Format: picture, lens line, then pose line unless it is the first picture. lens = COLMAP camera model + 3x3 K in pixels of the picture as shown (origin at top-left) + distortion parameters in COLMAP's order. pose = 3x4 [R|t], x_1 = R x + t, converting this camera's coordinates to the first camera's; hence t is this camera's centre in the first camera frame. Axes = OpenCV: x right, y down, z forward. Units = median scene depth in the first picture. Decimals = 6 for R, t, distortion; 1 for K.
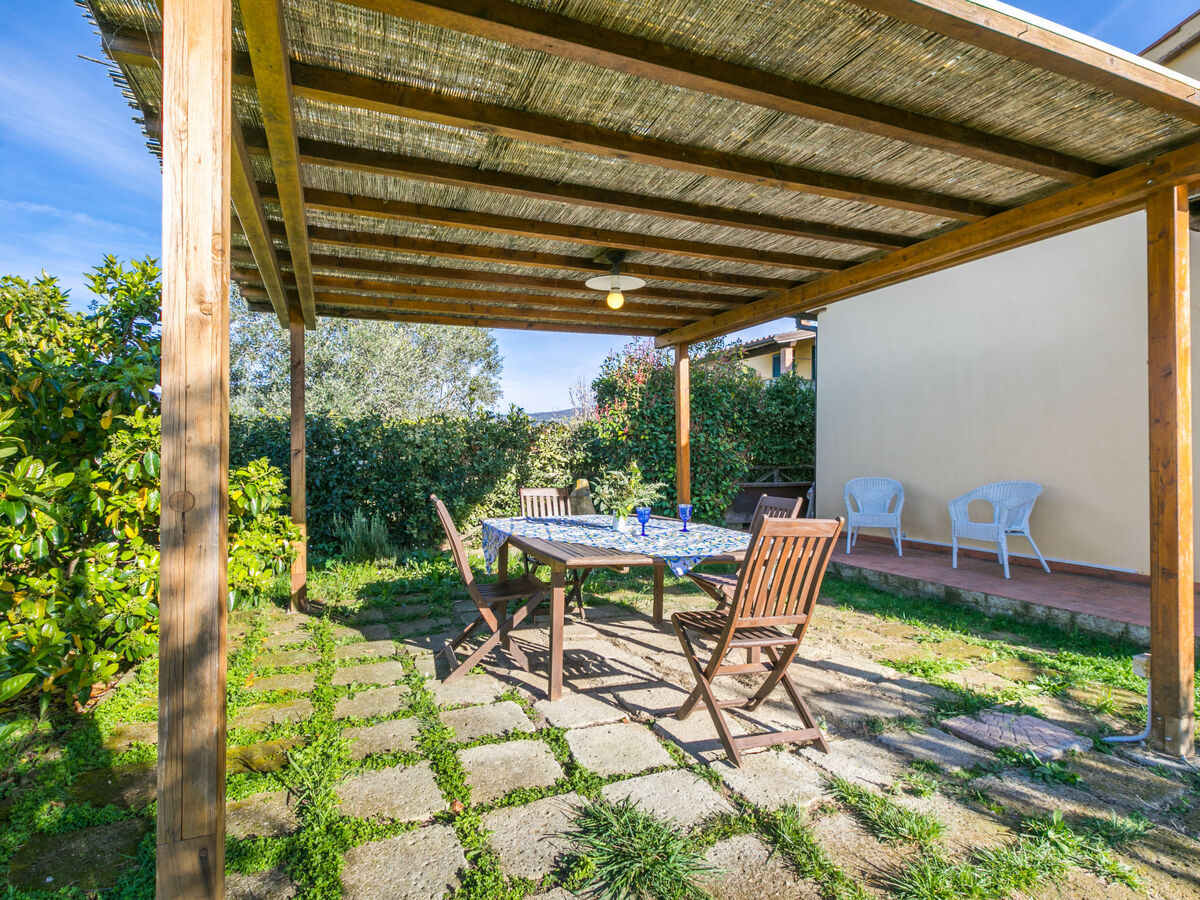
lens RADIAL K [[638.2, 0, 600.0], [0, 638.2, 450.0], [0, 0, 1]] dist [0.003042, 0.000736]
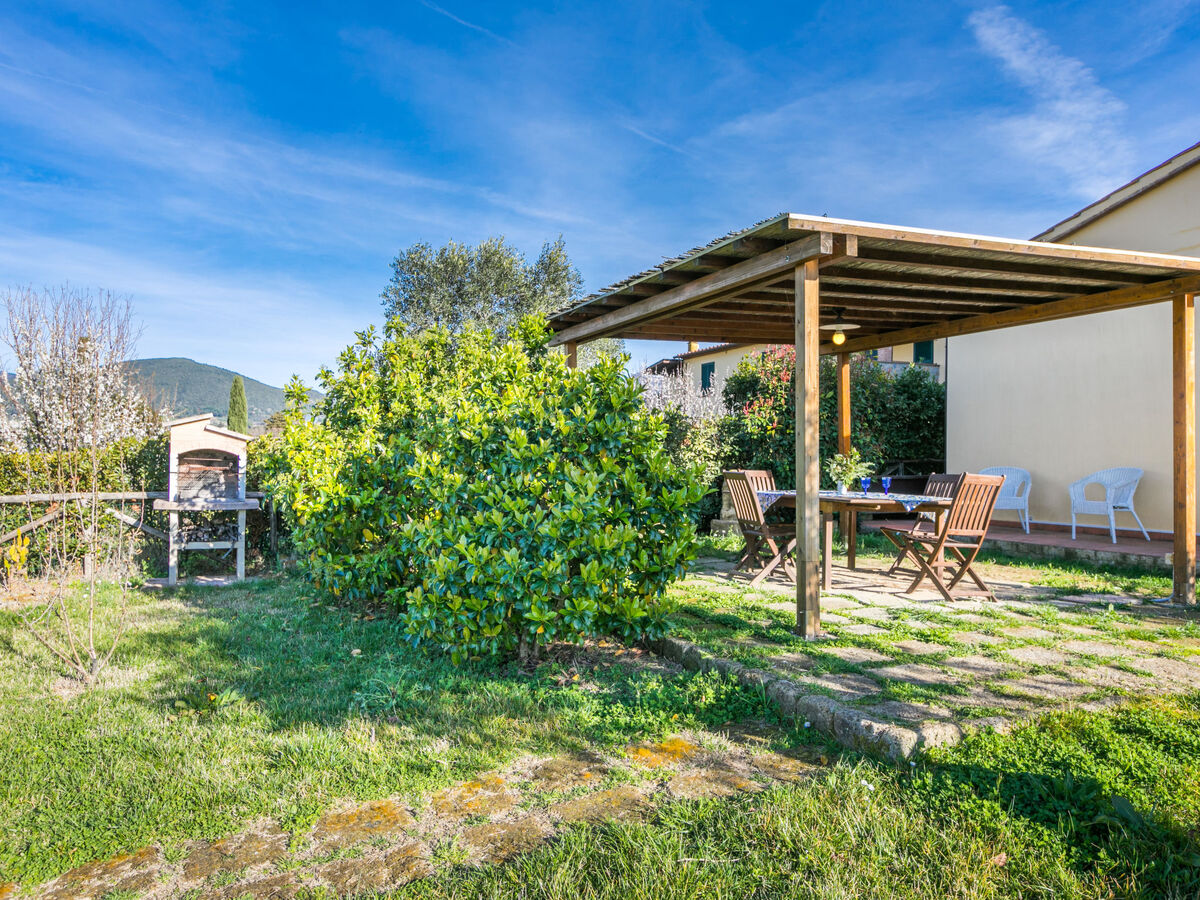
lens RADIAL K [[876.8, 0, 598.9], [0, 876.8, 467.6], [0, 0, 1]] dist [-0.005446, 0.005721]
pose [[0.999997, -0.001041, -0.002427, -0.350693], [0.001091, 0.999783, 0.020805, 0.013698], [0.002405, -0.020807, 0.999781, -0.679603]]
